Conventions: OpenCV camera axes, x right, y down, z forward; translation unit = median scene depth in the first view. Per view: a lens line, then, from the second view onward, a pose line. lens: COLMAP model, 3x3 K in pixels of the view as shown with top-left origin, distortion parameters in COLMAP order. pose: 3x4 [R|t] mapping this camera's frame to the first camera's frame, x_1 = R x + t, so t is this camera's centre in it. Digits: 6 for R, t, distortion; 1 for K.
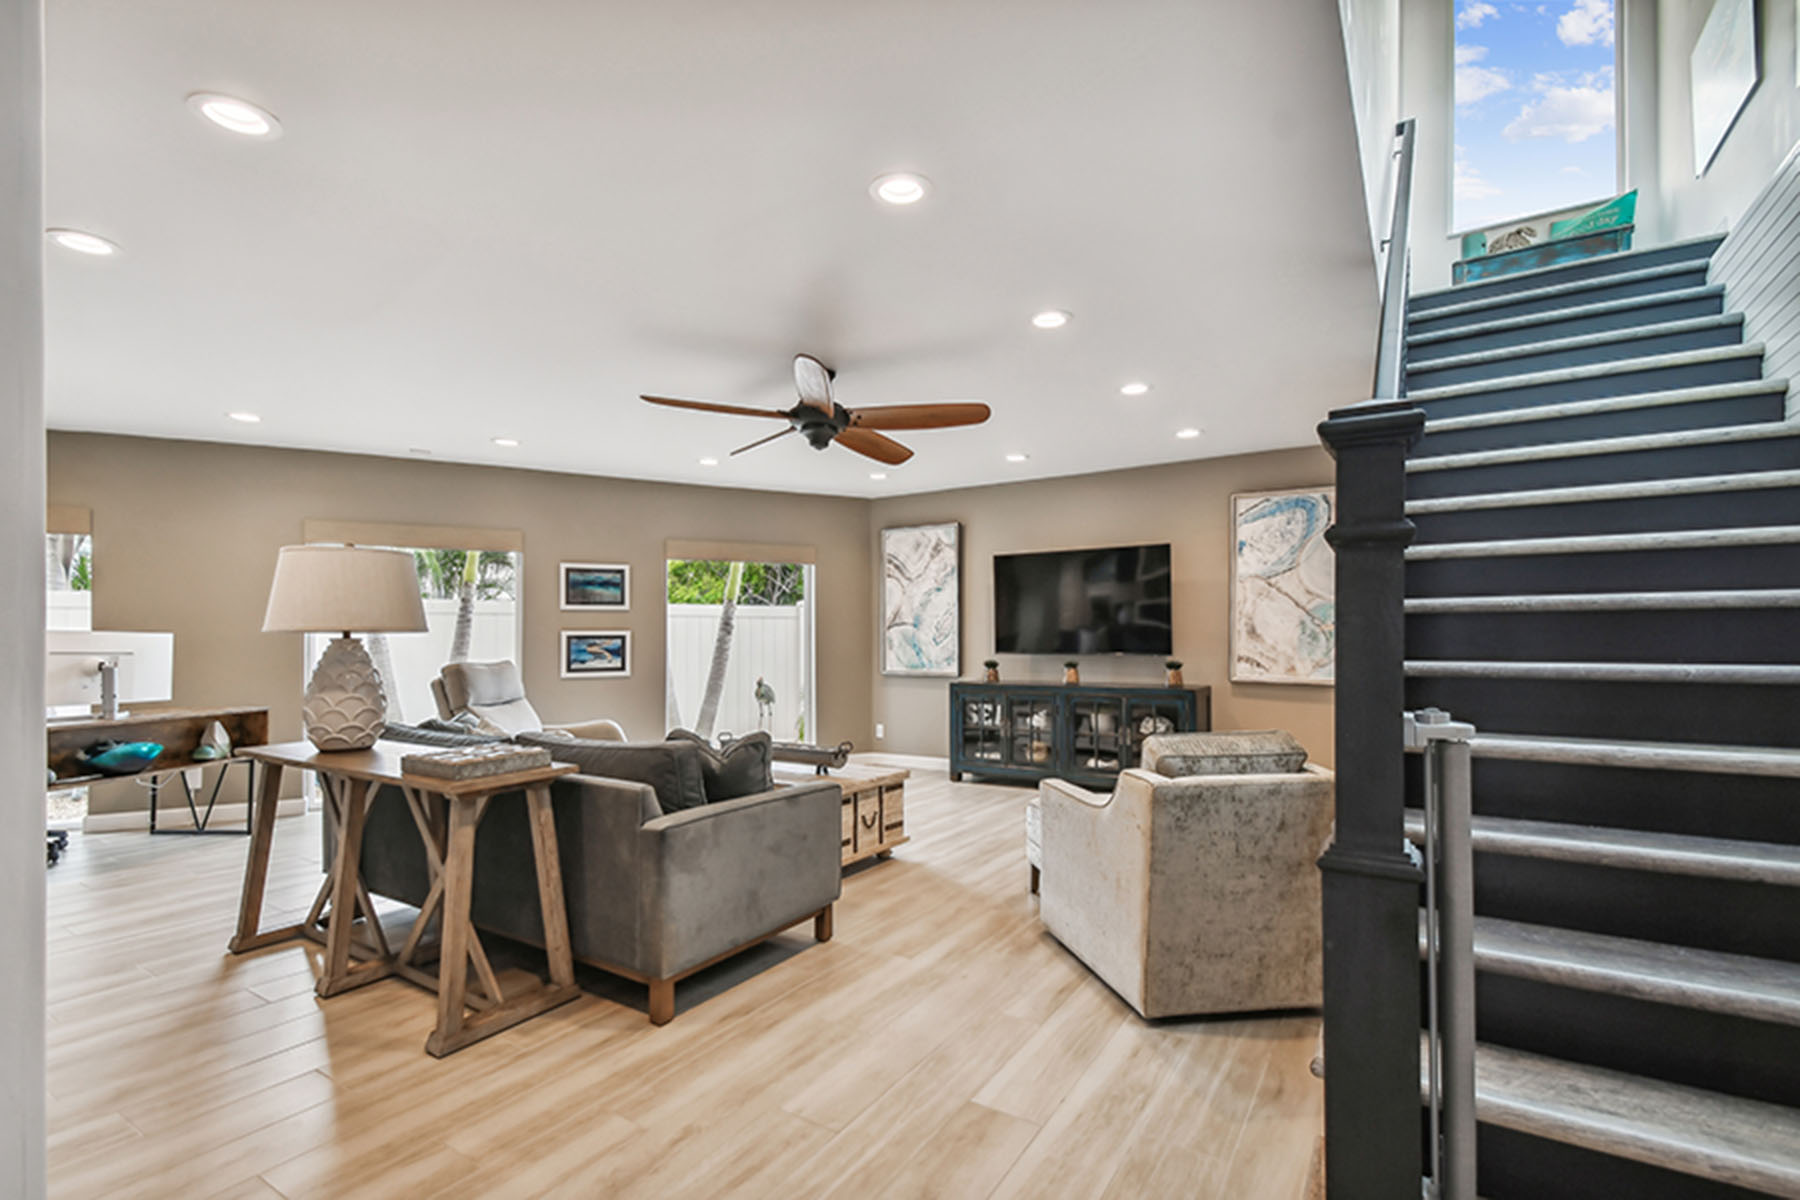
lens RADIAL K [[818.1, 0, 900.8], [0, 818.1, 609.0], [0, 0, 1]] dist [0.034687, -0.013490]
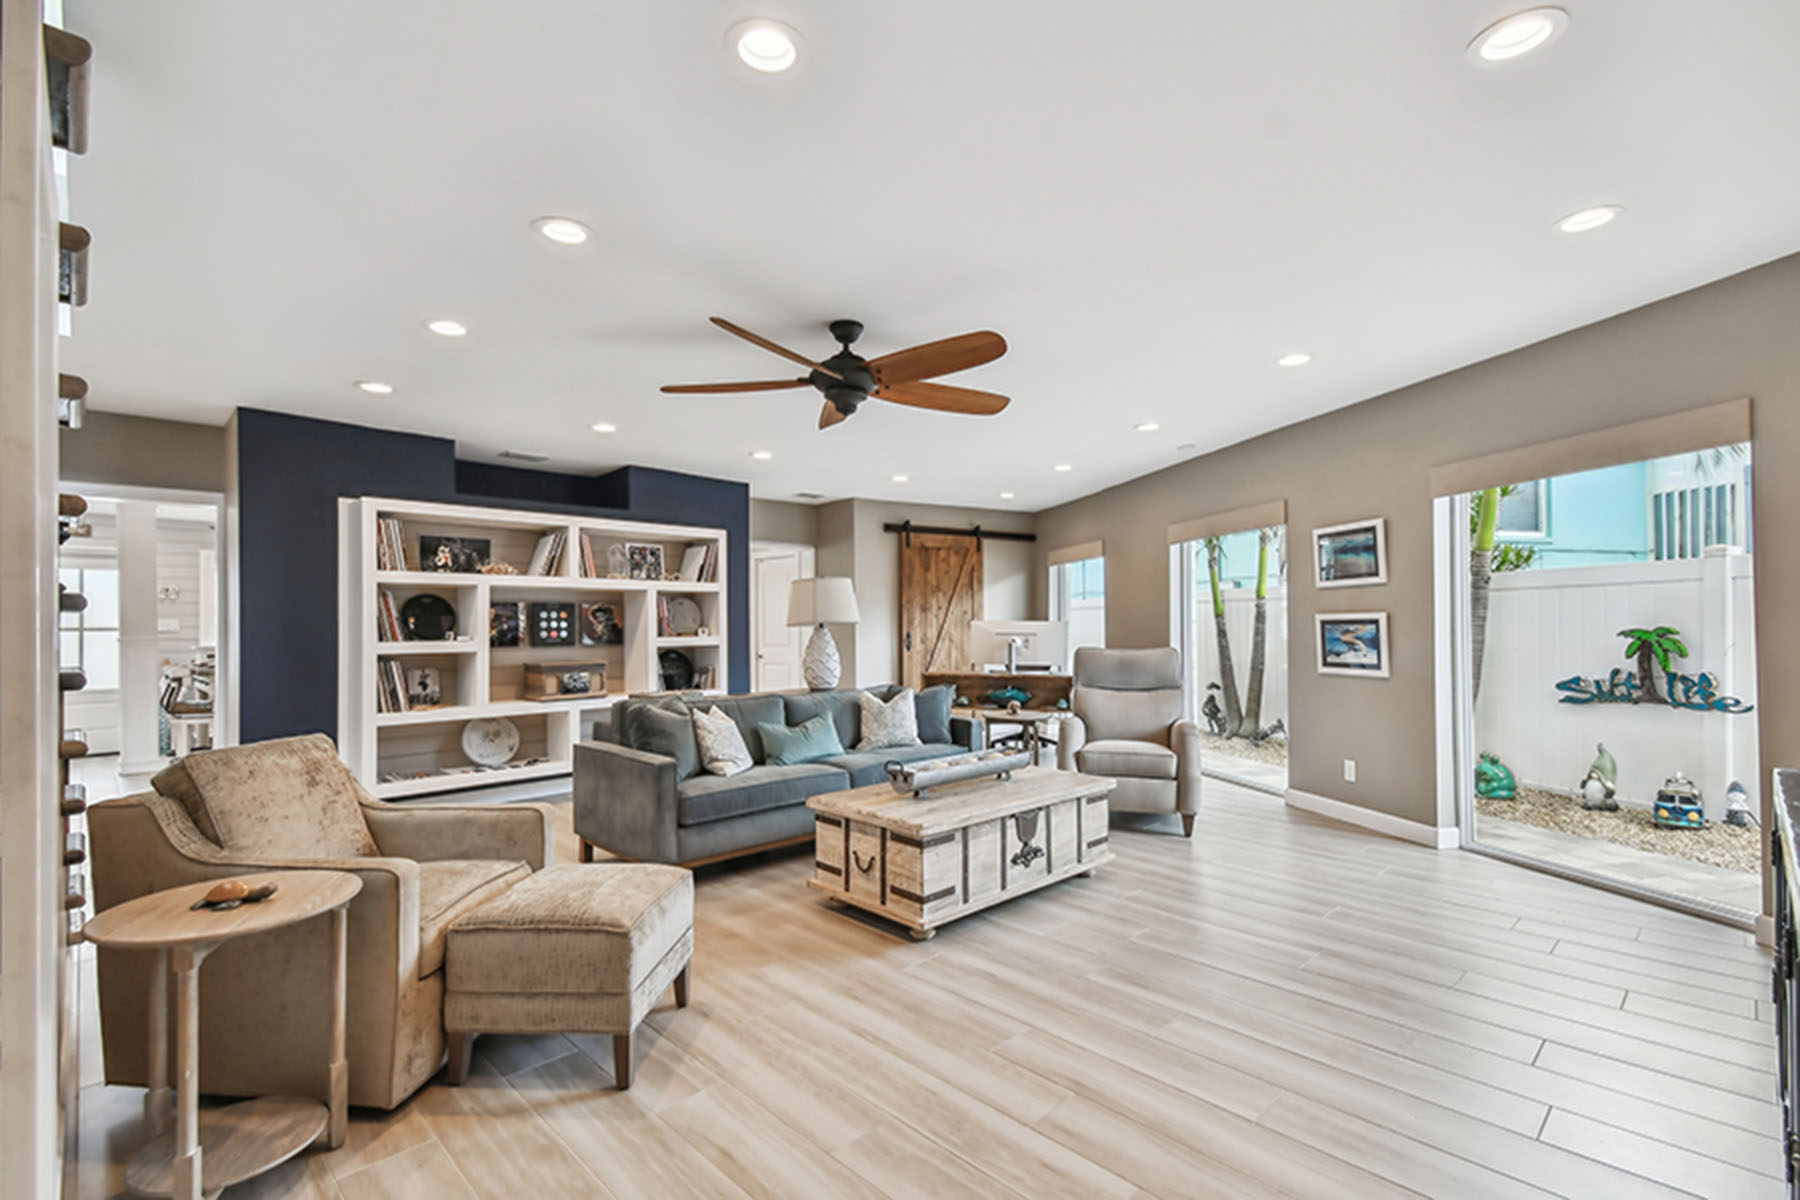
lens RADIAL K [[818.1, 0, 897.5], [0, 818.1, 610.8], [0, 0, 1]] dist [0.034687, -0.013490]
pose [[-0.228323, -0.014124, -0.973483, 0.690922], [0.043628, 0.998742, -0.024724, 0.037804], [0.972607, -0.048116, -0.227419, 1.174615]]
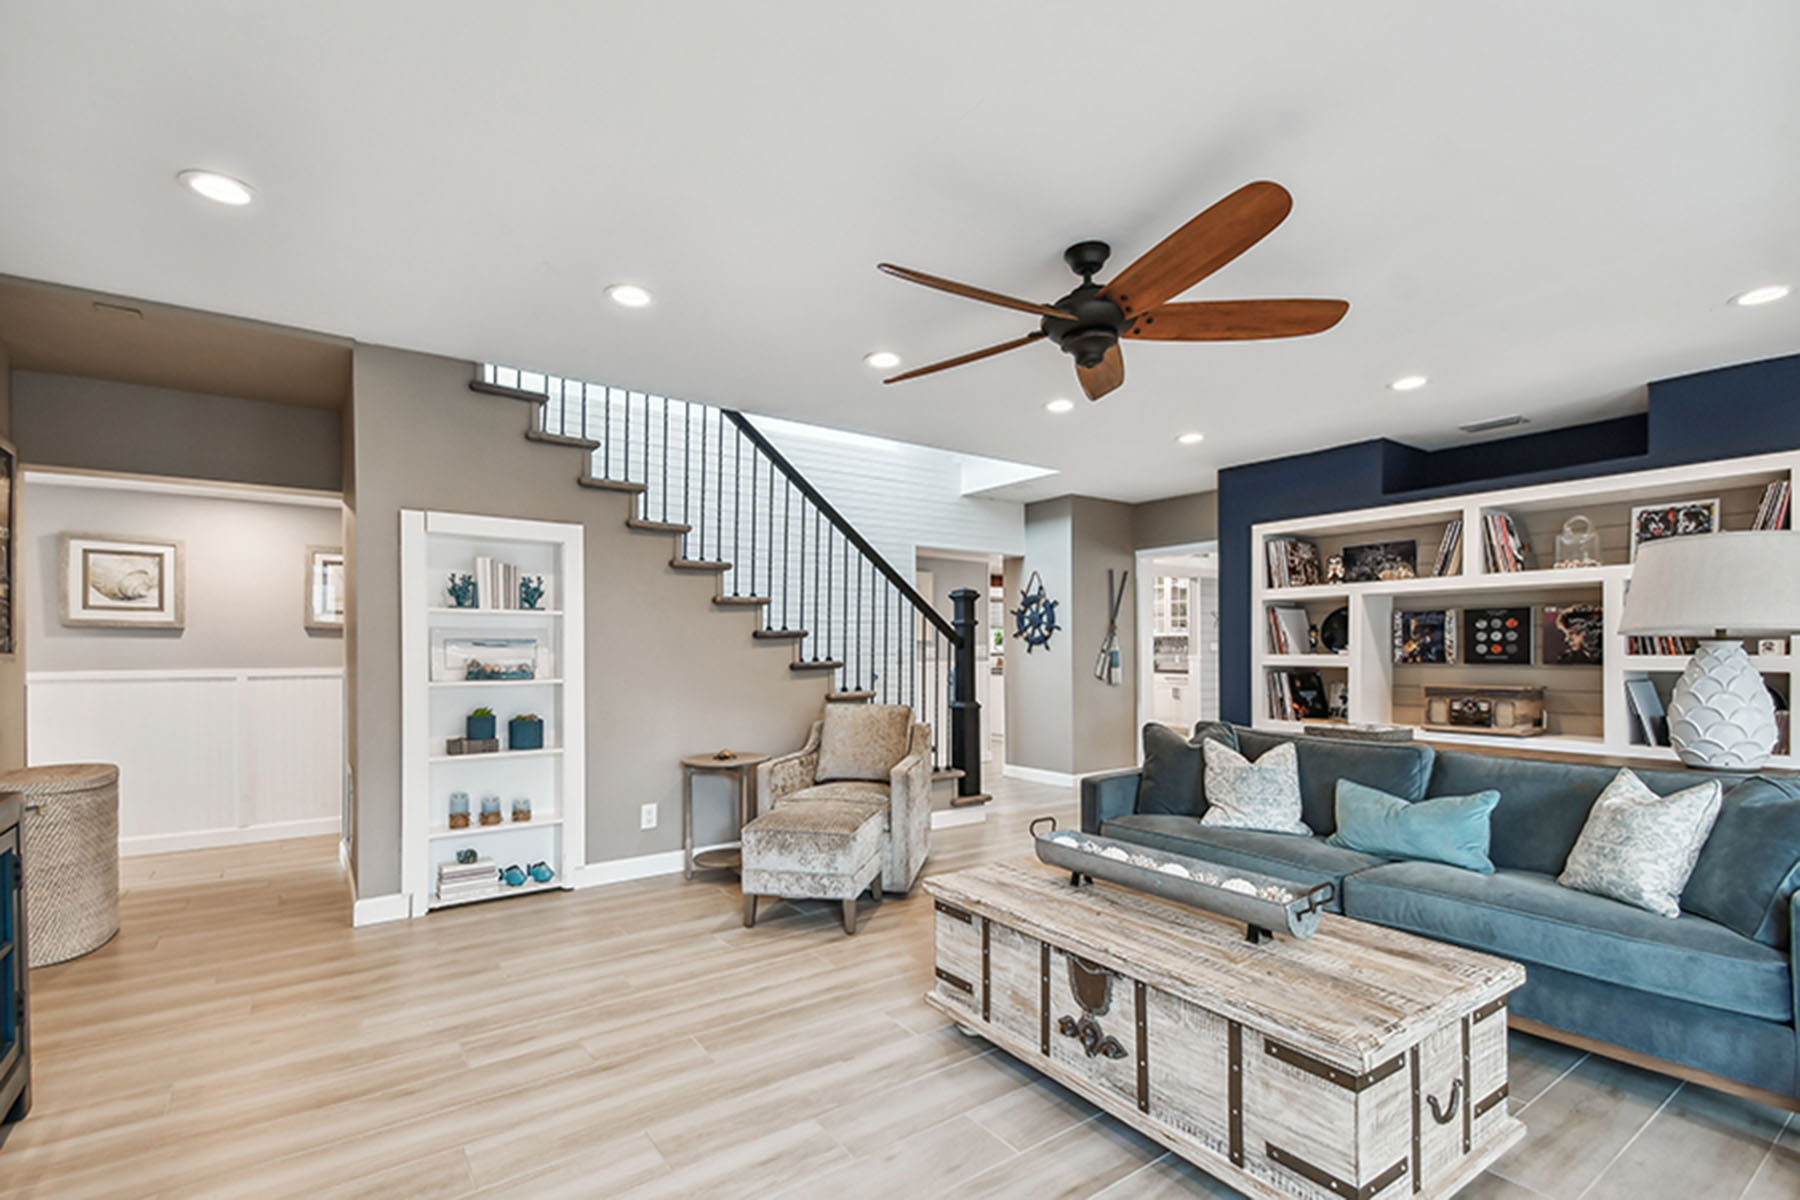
lens RADIAL K [[818.1, 0, 891.1], [0, 818.1, 657.1], [0, 0, 1]] dist [0.034687, -0.013490]
pose [[-0.921643, 0.003025, 0.388027, -0.197989], [-0.007454, 0.999647, -0.025499, 0.061139], [-0.387967, -0.026393, -0.921295, 1.580637]]
